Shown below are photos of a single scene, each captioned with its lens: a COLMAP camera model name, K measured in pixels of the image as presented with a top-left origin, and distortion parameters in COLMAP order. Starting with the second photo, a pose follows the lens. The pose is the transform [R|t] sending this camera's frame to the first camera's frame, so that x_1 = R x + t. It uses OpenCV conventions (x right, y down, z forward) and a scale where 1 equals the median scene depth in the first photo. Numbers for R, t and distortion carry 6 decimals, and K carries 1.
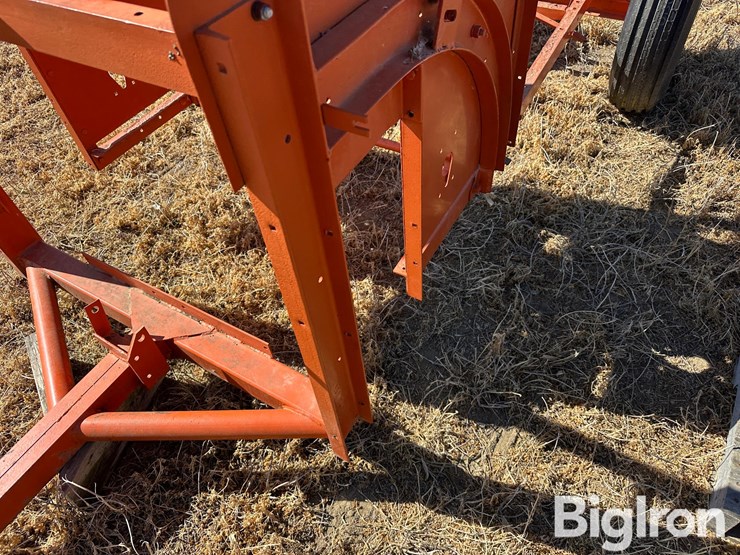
lens RADIAL K [[521.3, 0, 361.8], [0, 521.3, 256.5], [0, 0, 1]] dist [-0.003575, -0.005575]
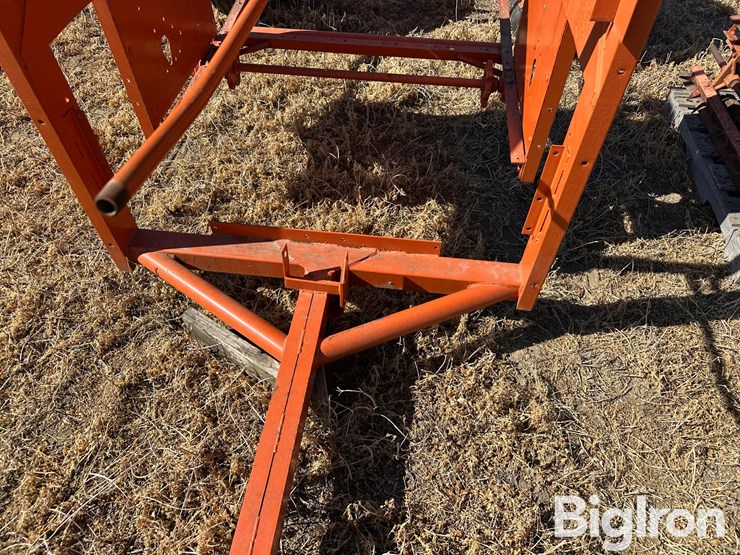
lens RADIAL K [[521.3, 0, 361.8], [0, 521.3, 256.5], [0, 0, 1]] dist [-0.003575, -0.005575]
pose [[0.915882, -0.248782, 0.315067, -0.430156], [0.244297, 0.968177, 0.054328, 0.053728], [-0.318557, 0.027212, 0.947513, -0.045245]]
